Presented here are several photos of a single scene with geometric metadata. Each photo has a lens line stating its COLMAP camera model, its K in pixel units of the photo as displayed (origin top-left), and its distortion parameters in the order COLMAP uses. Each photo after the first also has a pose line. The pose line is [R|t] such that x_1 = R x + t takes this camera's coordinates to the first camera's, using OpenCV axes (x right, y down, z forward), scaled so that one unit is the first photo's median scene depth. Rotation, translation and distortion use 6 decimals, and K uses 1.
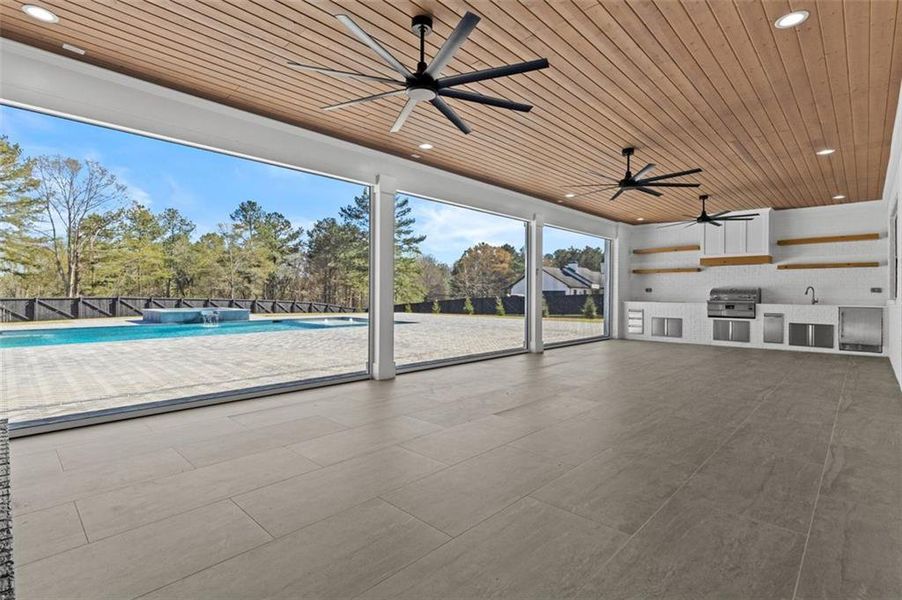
lens RADIAL K [[428.1, 0, 453.9], [0, 428.1, 297.8], [0, 0, 1]] dist [0.000269, -0.000119]
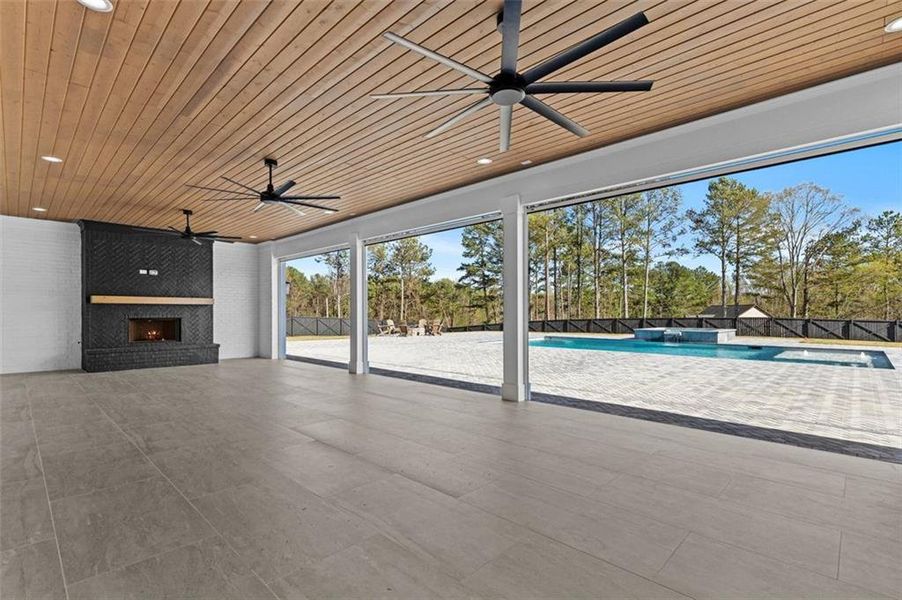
lens RADIAL K [[428.1, 0, 453.9], [0, 428.1, 297.8], [0, 0, 1]] dist [0.000269, -0.000119]
pose [[-0.007521, -0.039309, -0.999199, 0.113047], [-0.009087, 0.999188, -0.039240, -0.000684], [0.999930, 0.008785, -0.007873, 0.118861]]
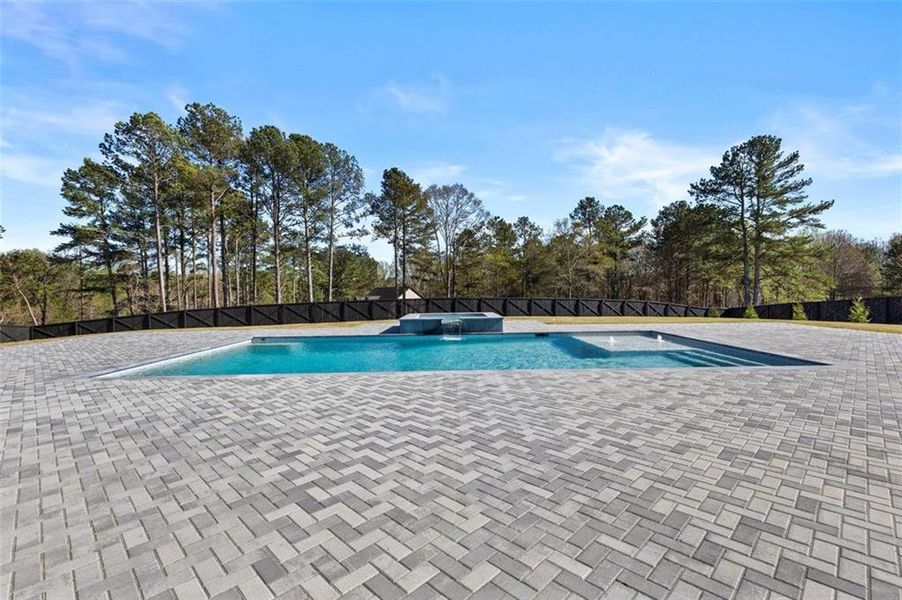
lens RADIAL K [[412.3, 0, 449.9], [0, 412.3, 298.9], [0, 0, 1]] dist [0.003307, -0.000156]
pose [[0.688487, -0.005677, -0.725226, -0.010711], [0.013297, 0.999900, 0.004795, -0.001970], [0.725127, -0.012945, 0.688494, 0.121870]]
